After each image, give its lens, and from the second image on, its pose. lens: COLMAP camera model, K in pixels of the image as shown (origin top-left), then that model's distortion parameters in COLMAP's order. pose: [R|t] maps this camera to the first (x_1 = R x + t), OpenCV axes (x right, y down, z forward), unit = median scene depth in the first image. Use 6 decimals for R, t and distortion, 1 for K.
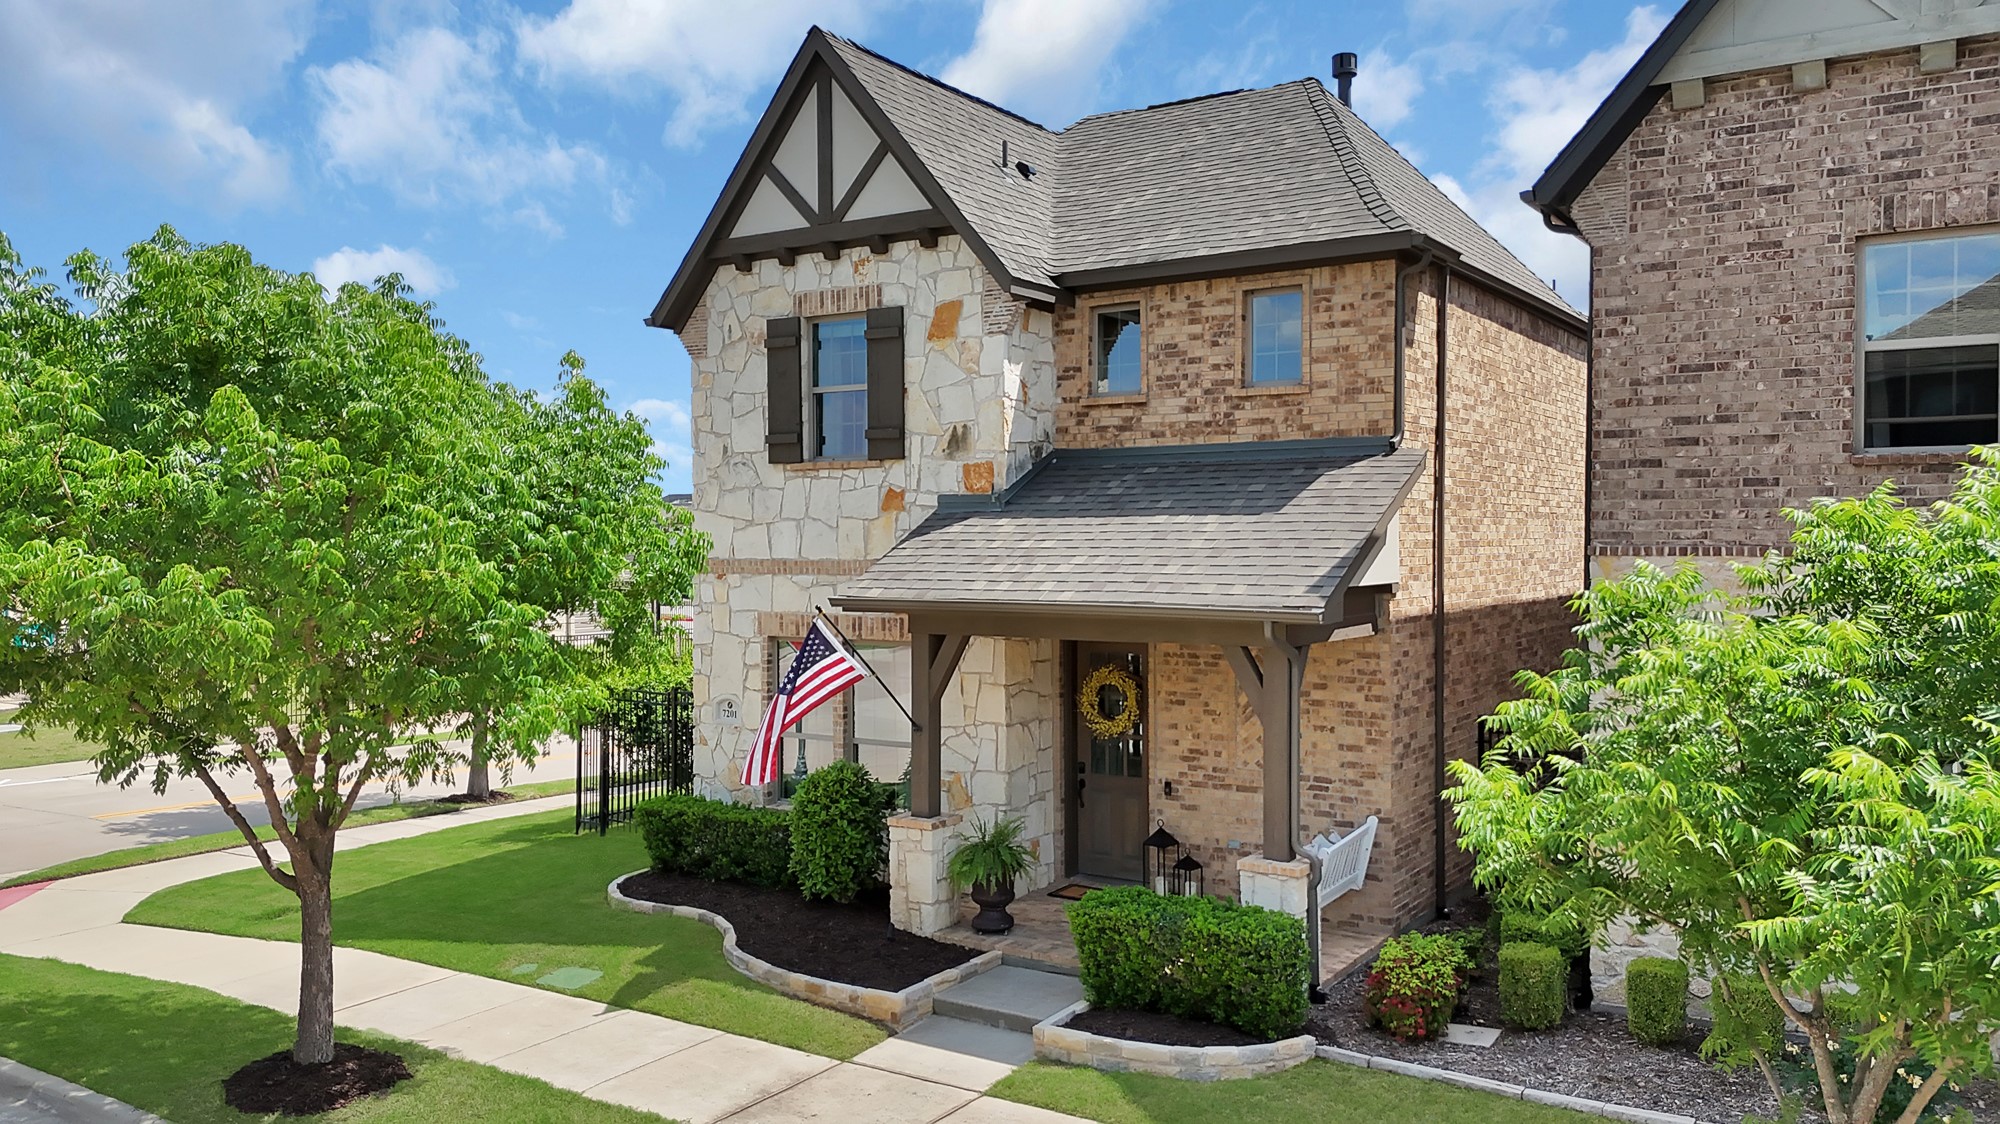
lens RADIAL K [[1503.3, 0, 1000.0], [0, 1503.3, 562.5], [0, 0, 1]] dist [0.048411, -0.039972]
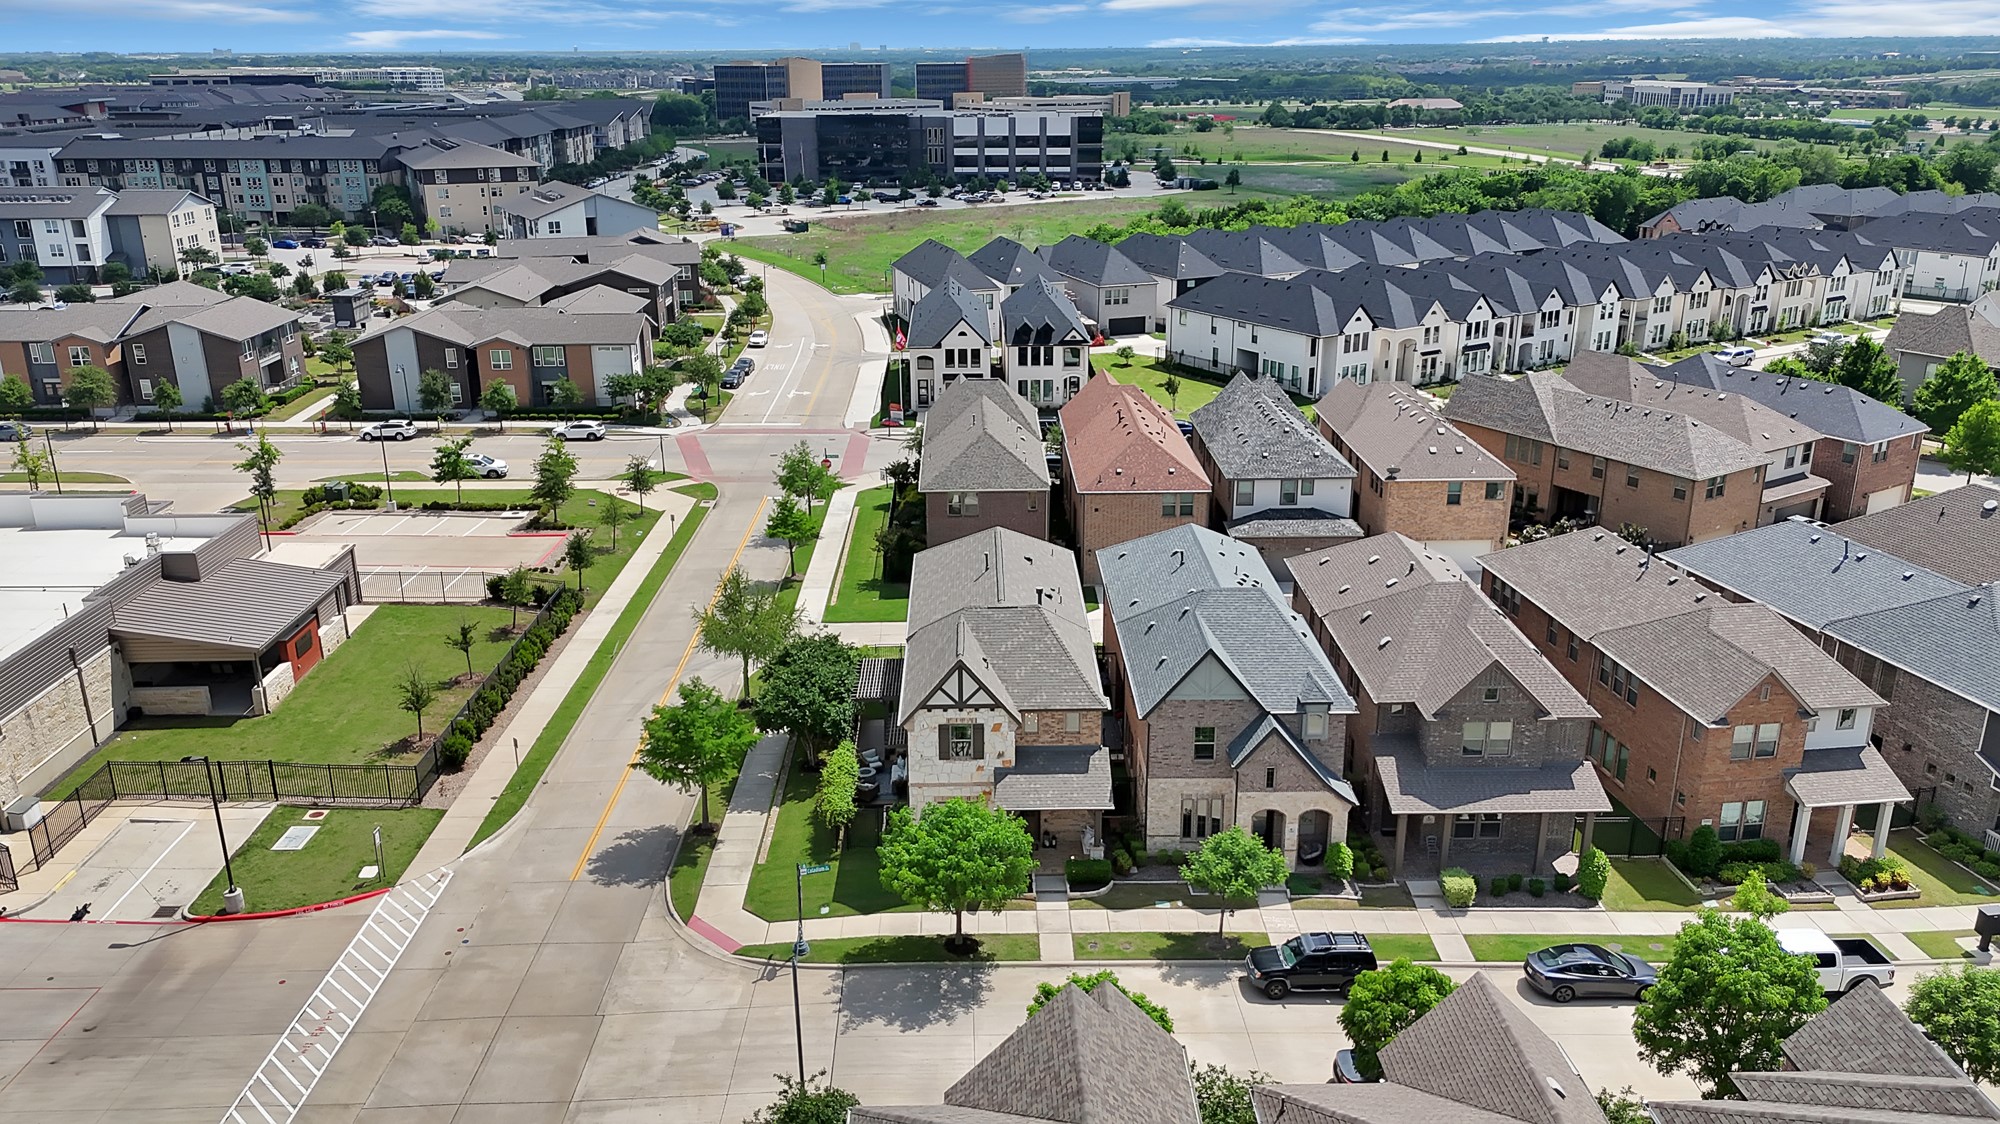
lens RADIAL K [[1503.3, 0, 993.7], [0, 1503.3, 563.4], [0, 0, 1]] dist [0.048411, -0.039972]
pose [[0.833528, -0.177062, 0.523336, -1.988333], [0.014613, 0.953987, 0.299491, -1.715248], [-0.552284, -0.241987, 0.797762, -1.998734]]
